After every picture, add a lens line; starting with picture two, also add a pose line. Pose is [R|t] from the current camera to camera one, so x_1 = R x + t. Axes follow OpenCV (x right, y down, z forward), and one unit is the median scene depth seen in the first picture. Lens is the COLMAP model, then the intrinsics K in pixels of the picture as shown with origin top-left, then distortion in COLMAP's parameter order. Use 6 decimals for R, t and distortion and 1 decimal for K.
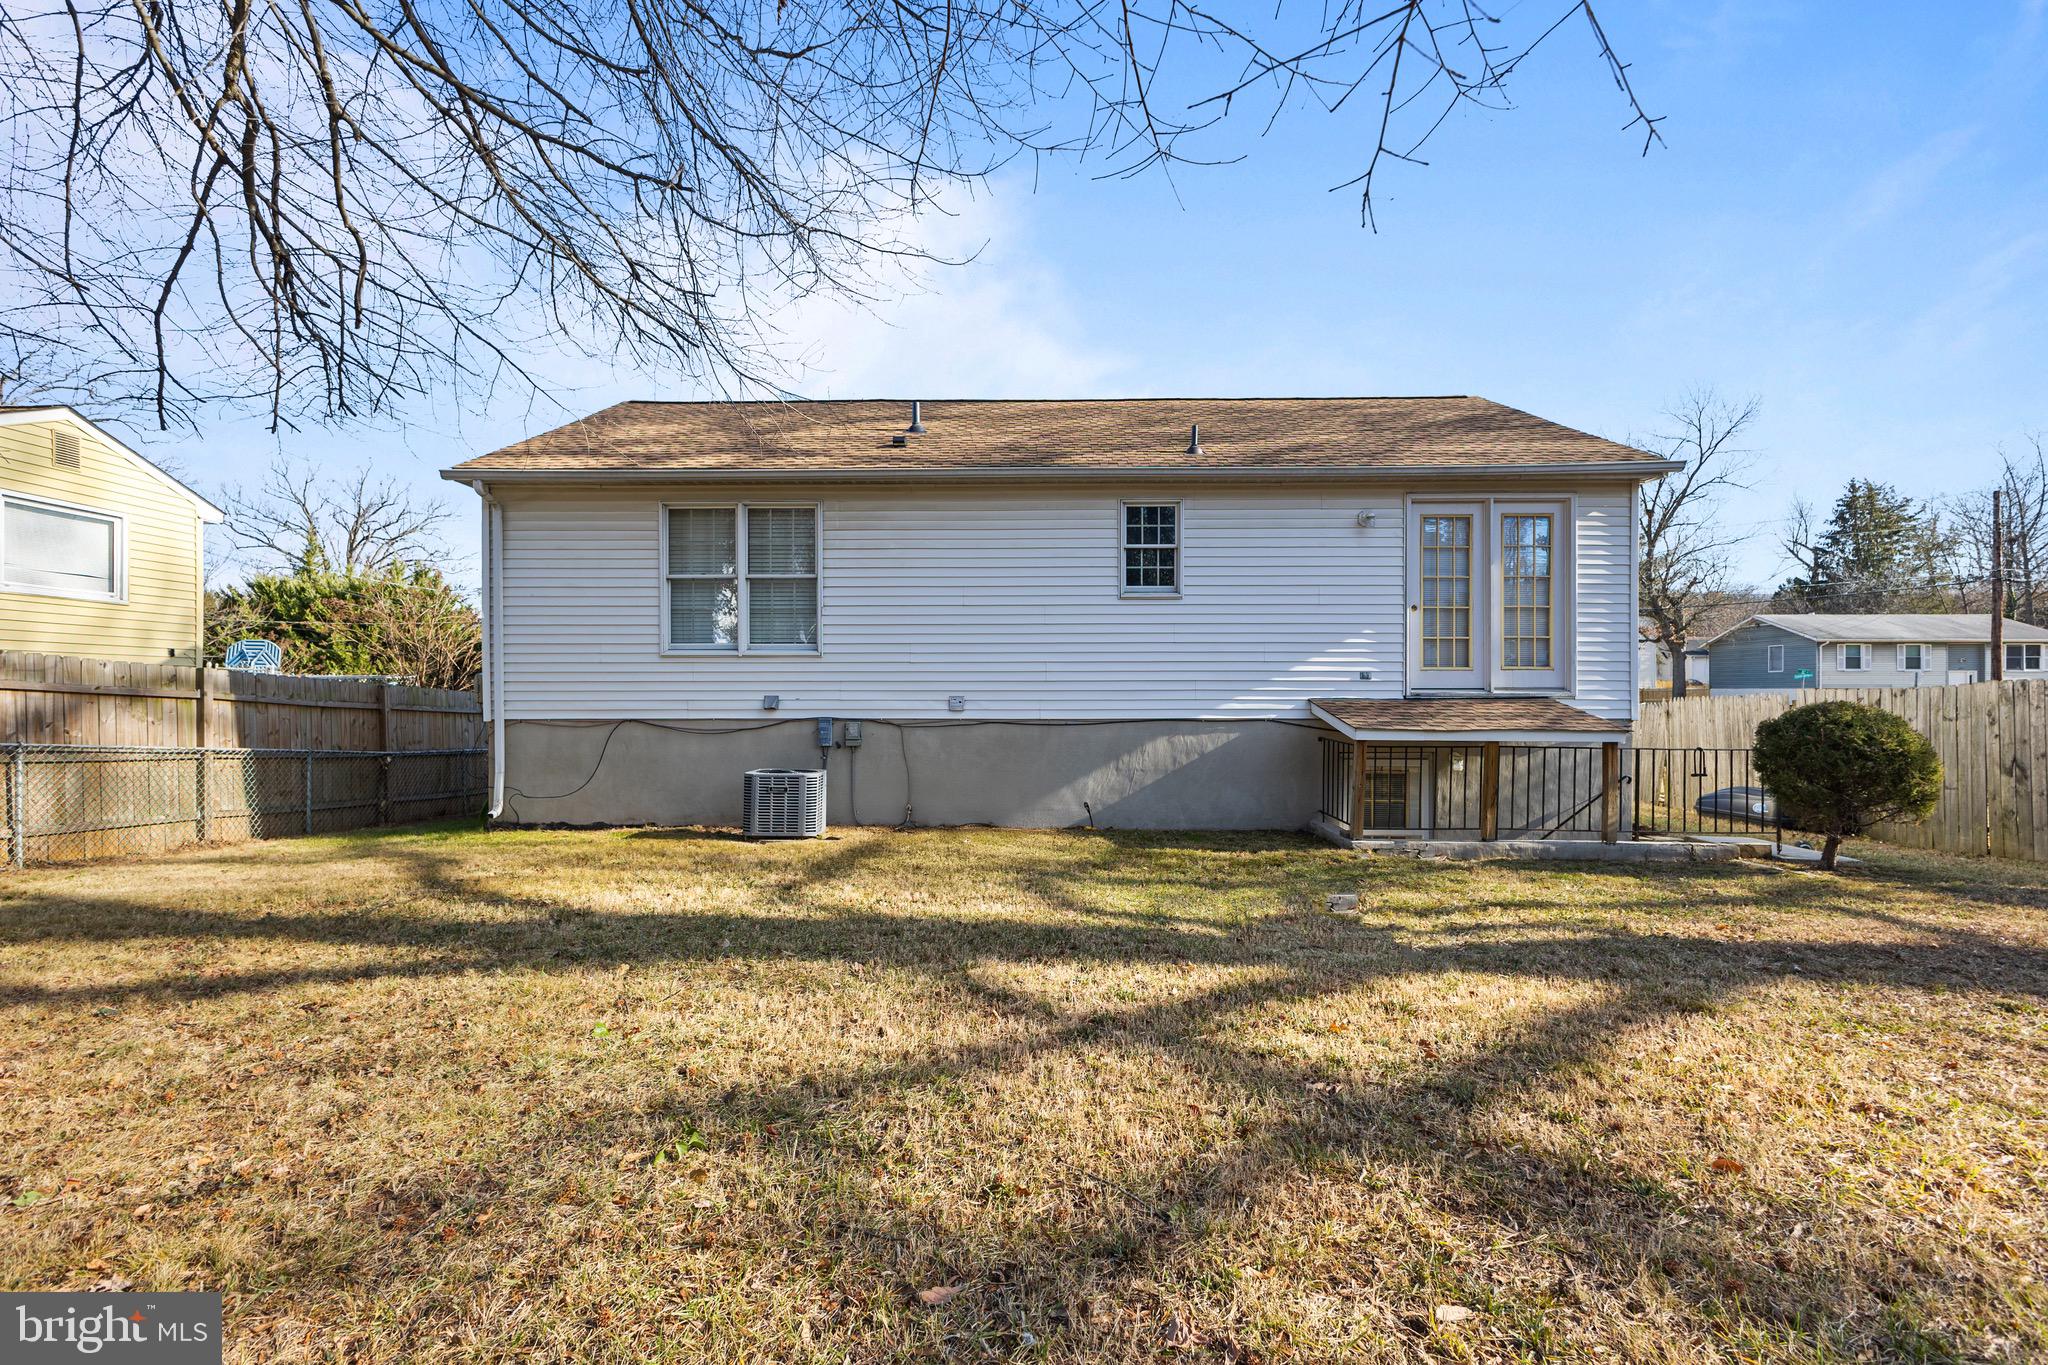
lens RADIAL K [[863.0, 0, 1021.2], [0, 863.0, 688.4], [0, 0, 1]] dist [0.000051, 0.000016]
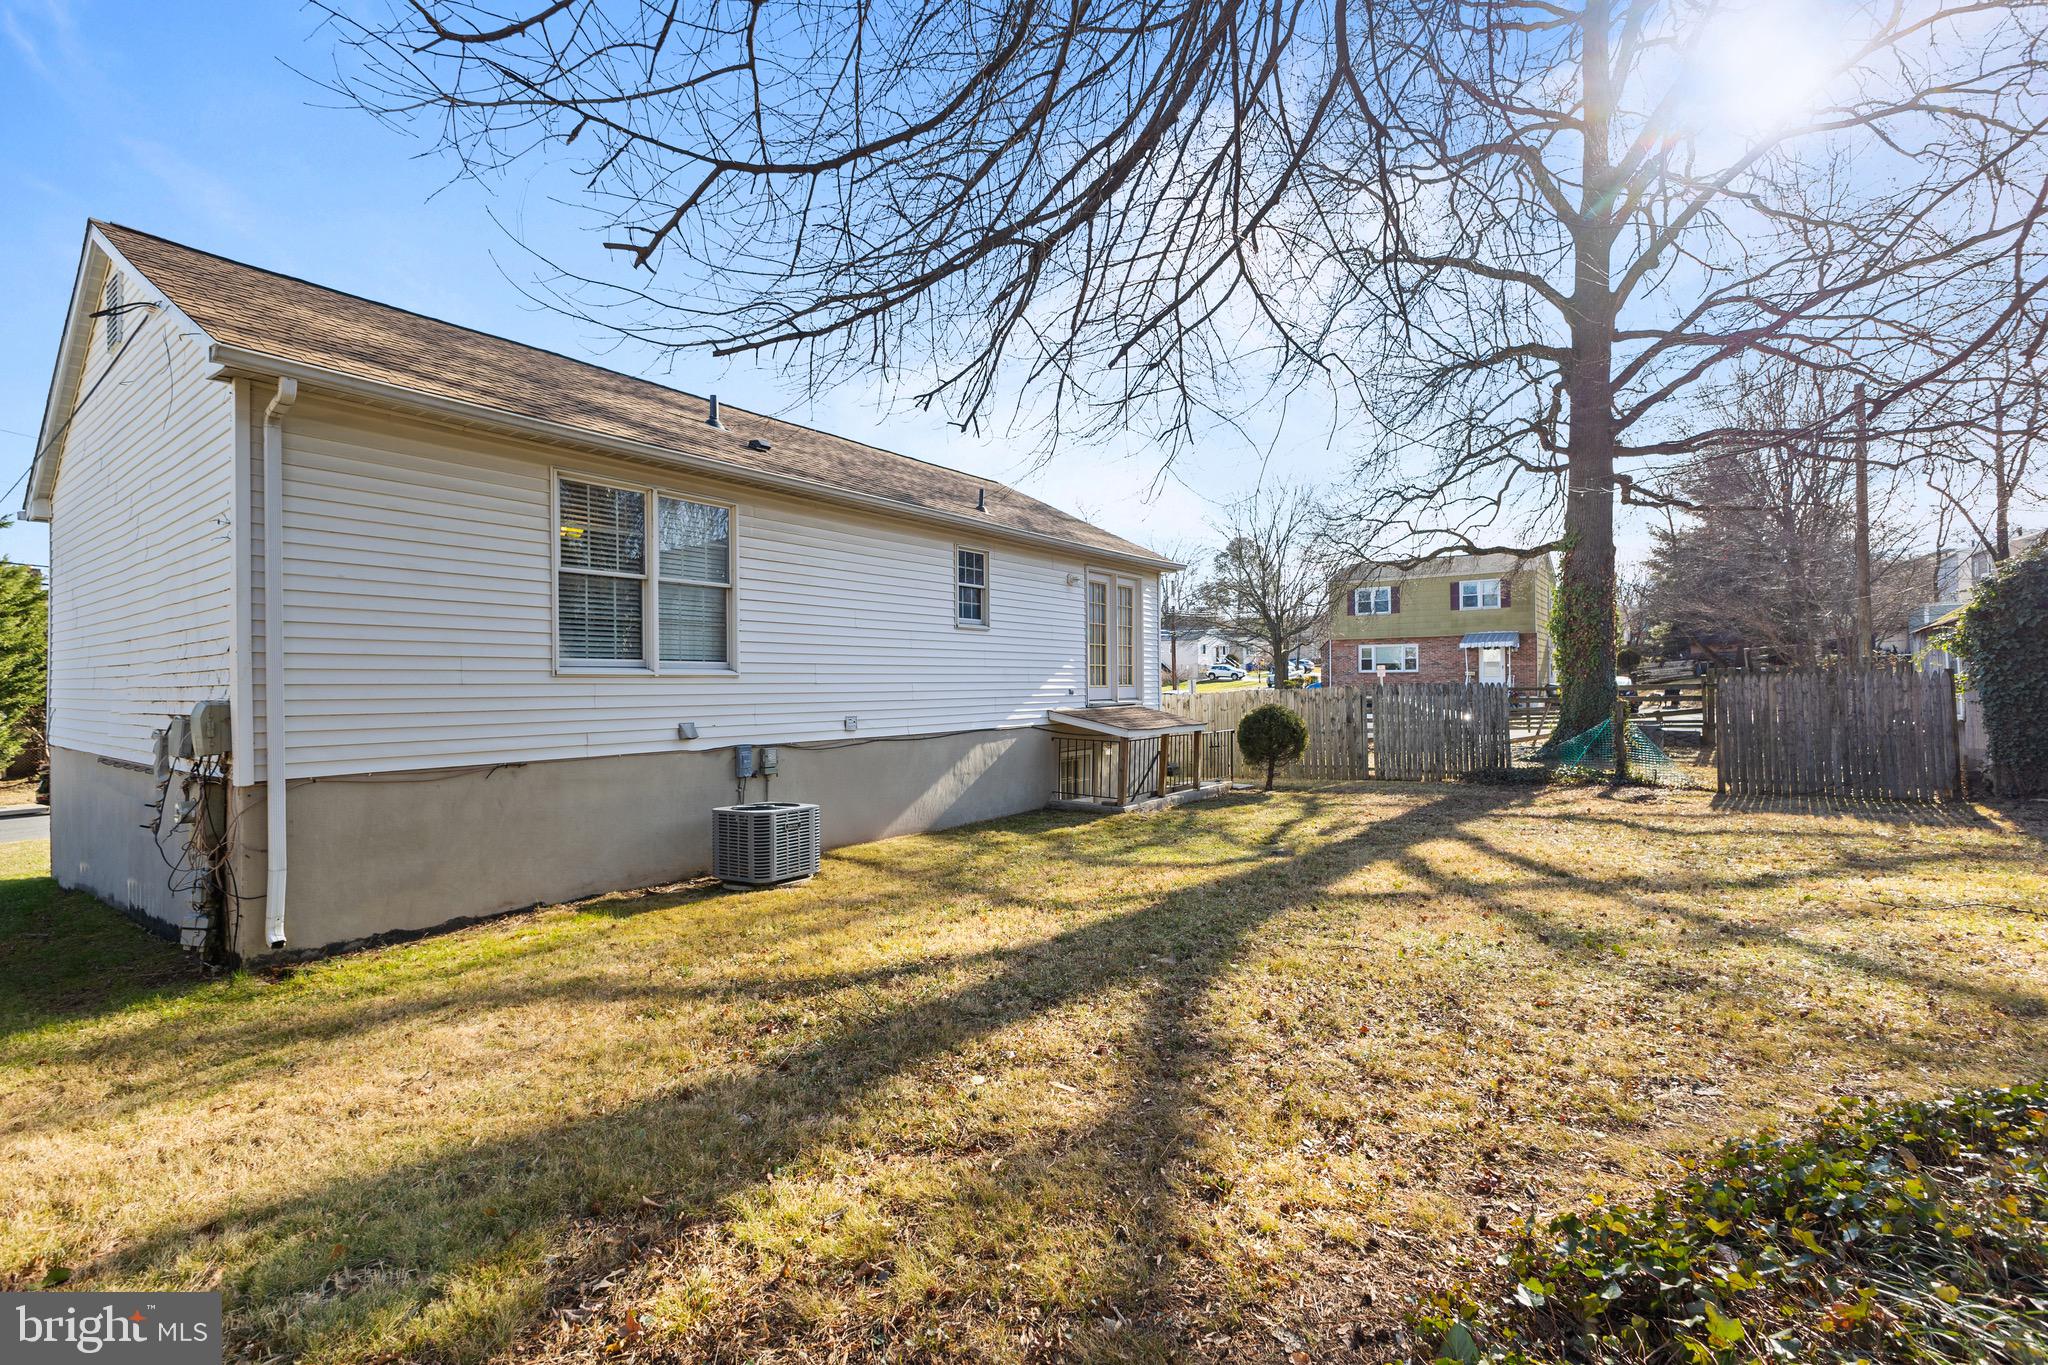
lens RADIAL K [[863.0, 0, 1015.7], [0, 863.0, 679.2], [0, 0, 1]] dist [0.000051, 0.000016]
pose [[0.597484, 0.001504, 0.801879, -0.773269], [0.010419, 0.999899, -0.009639, -0.022849], [-0.801813, 0.014114, 0.597409, 0.238307]]
